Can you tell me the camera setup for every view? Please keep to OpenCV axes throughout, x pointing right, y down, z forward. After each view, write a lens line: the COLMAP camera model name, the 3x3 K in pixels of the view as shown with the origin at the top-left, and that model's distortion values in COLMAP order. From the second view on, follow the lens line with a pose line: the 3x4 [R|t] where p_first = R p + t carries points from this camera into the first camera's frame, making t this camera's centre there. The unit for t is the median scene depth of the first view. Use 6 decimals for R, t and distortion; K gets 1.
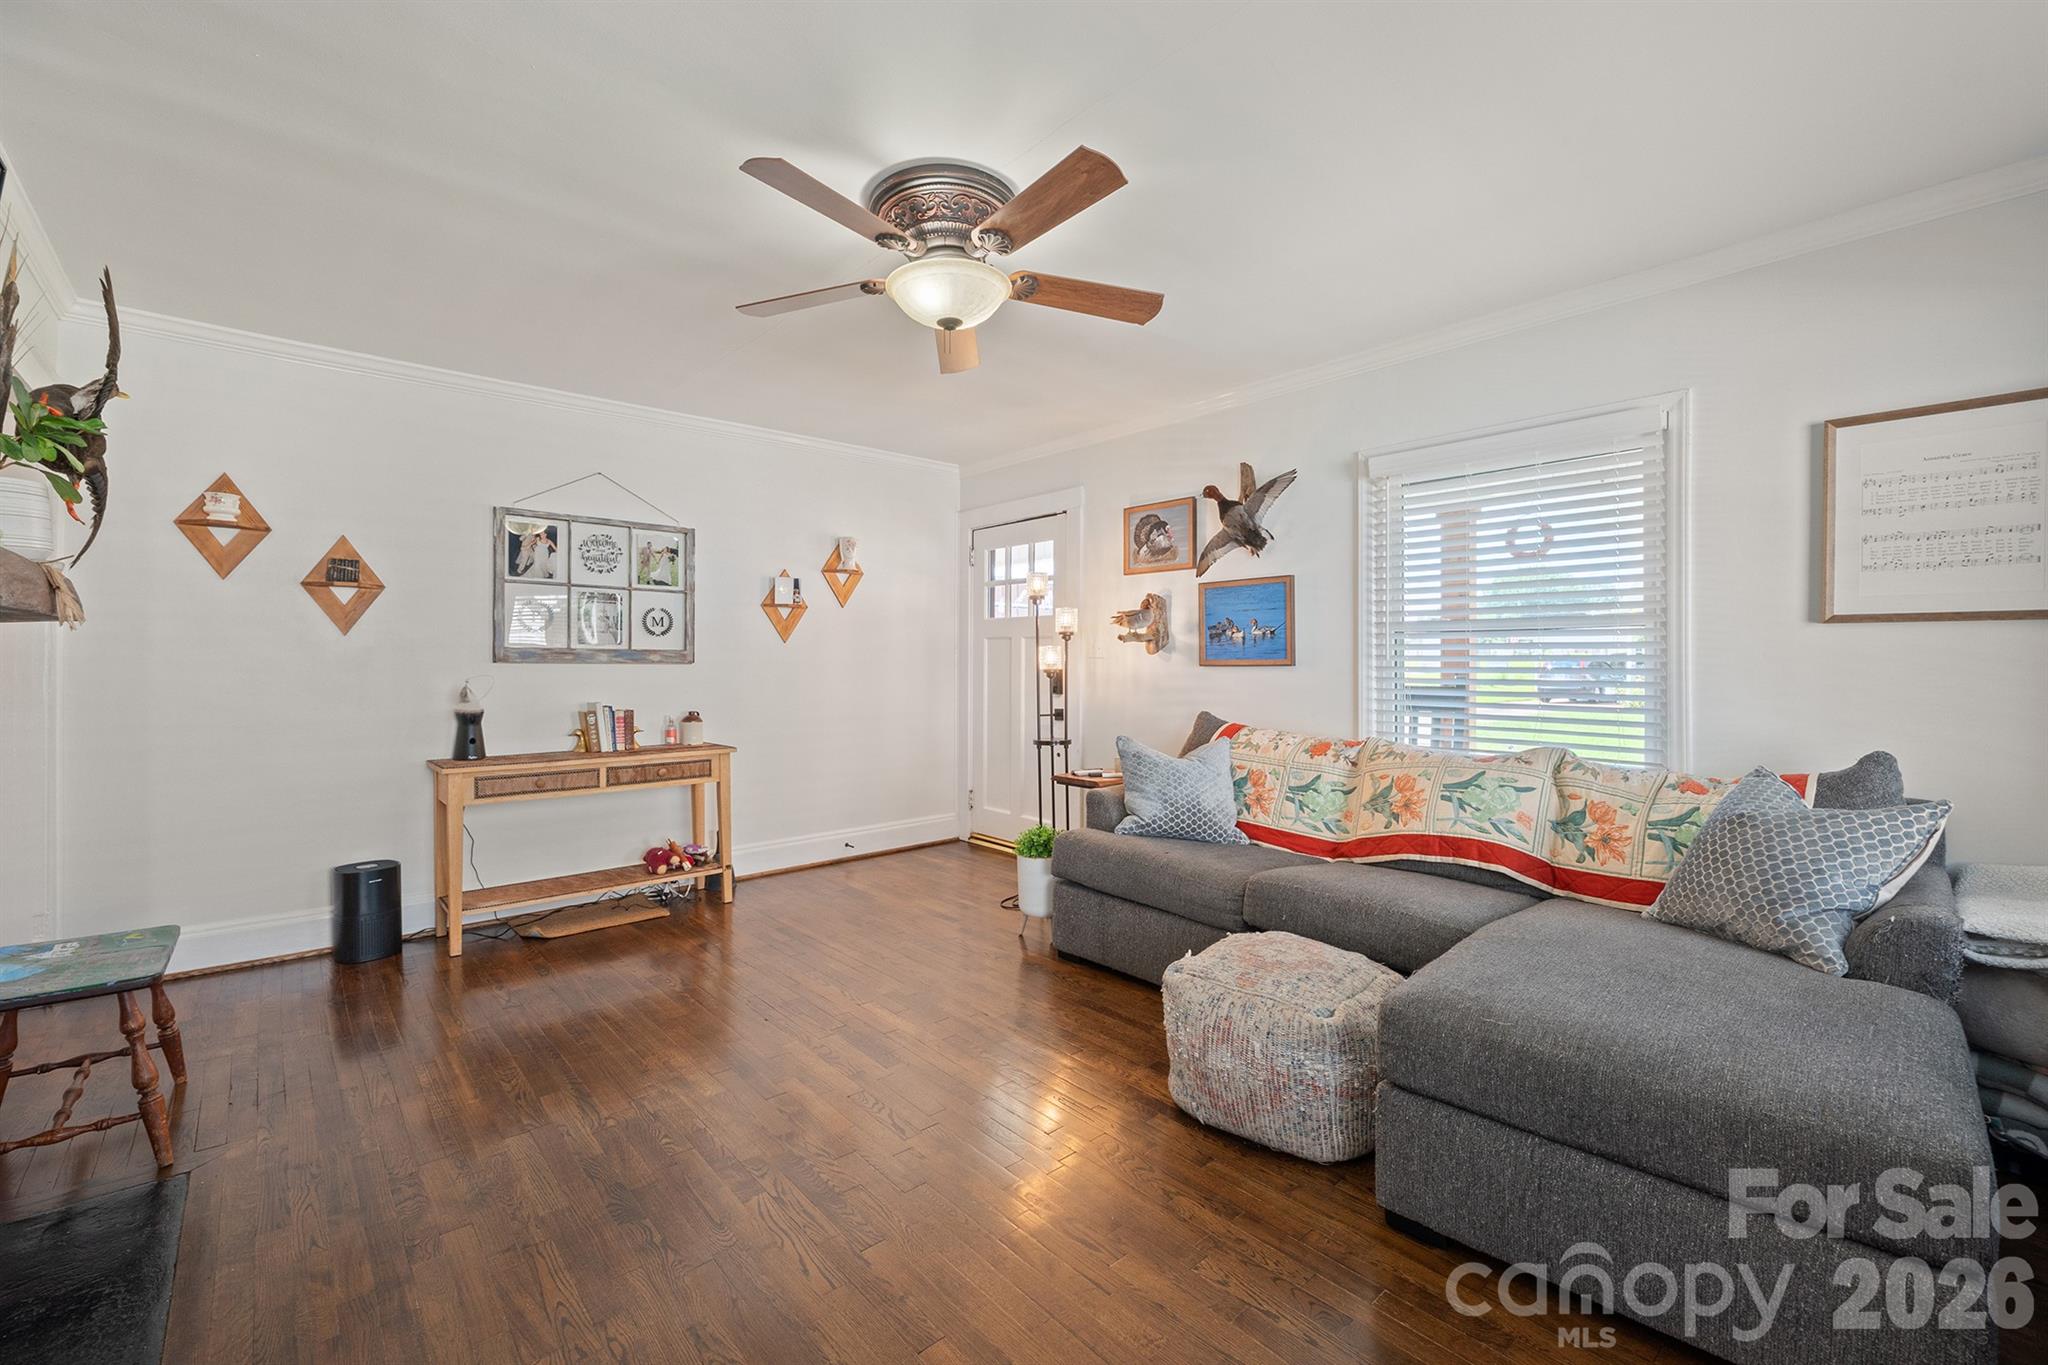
lens RADIAL K [[867.3, 0, 1021.7], [0, 867.3, 657.9], [0, 0, 1]] dist [-0.002037, -0.000382]
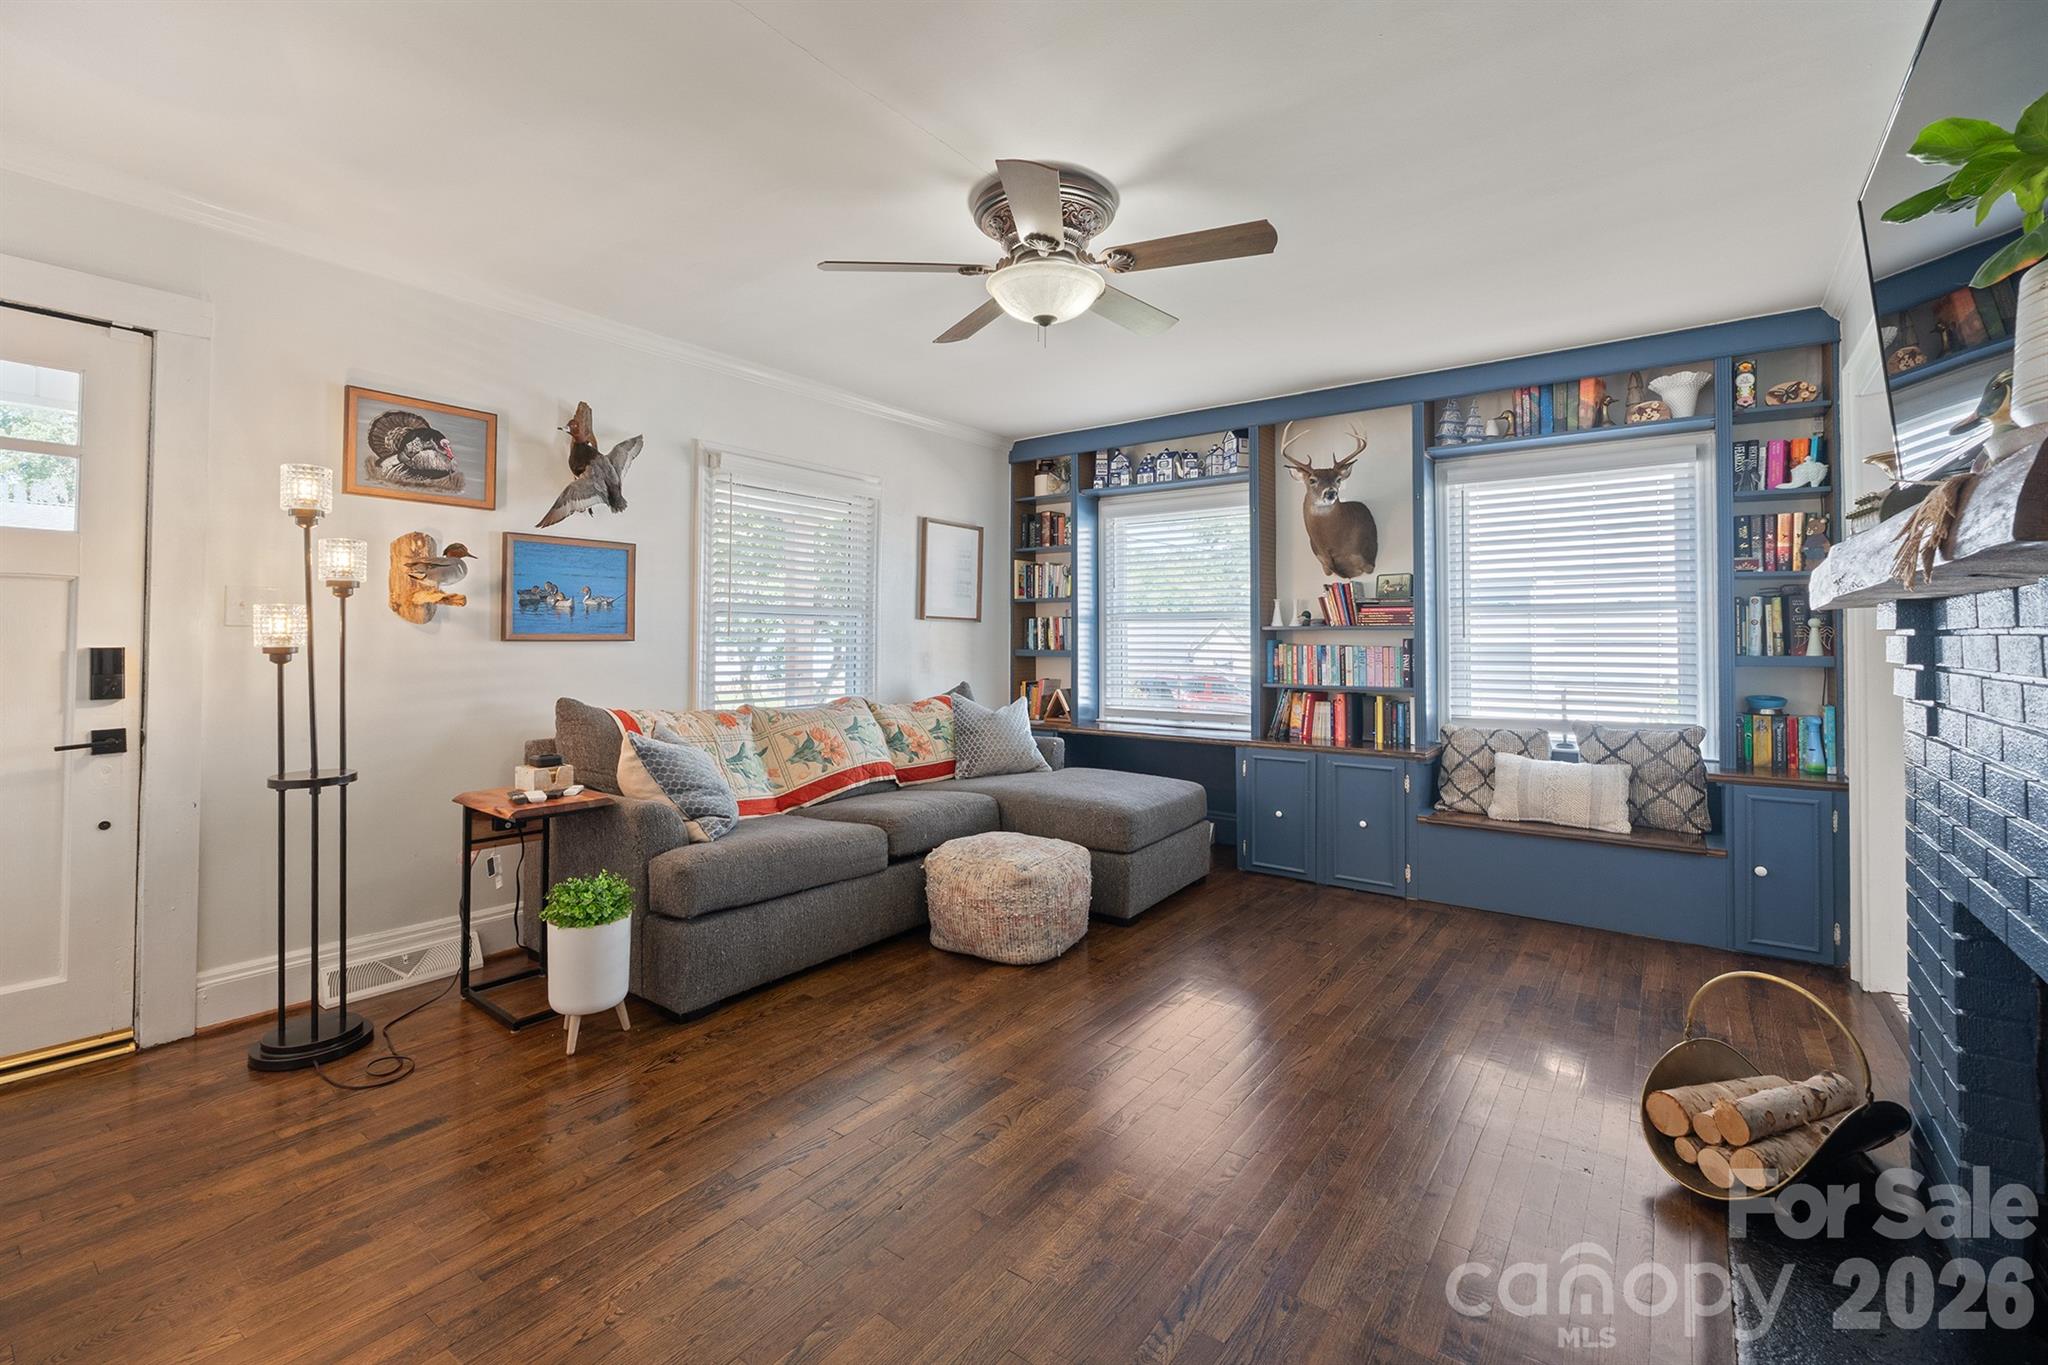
lens RADIAL K [[891.8, 0, 1023.4], [0, 891.8, 625.4], [0, 0, 1]] dist [-0.000436, -0.000207]
pose [[-0.211387, 0.014675, 0.977292, -0.712212], [-0.010839, 0.999791, -0.017357, 0.004578], [-0.977342, -0.014262, -0.211184, 0.790562]]
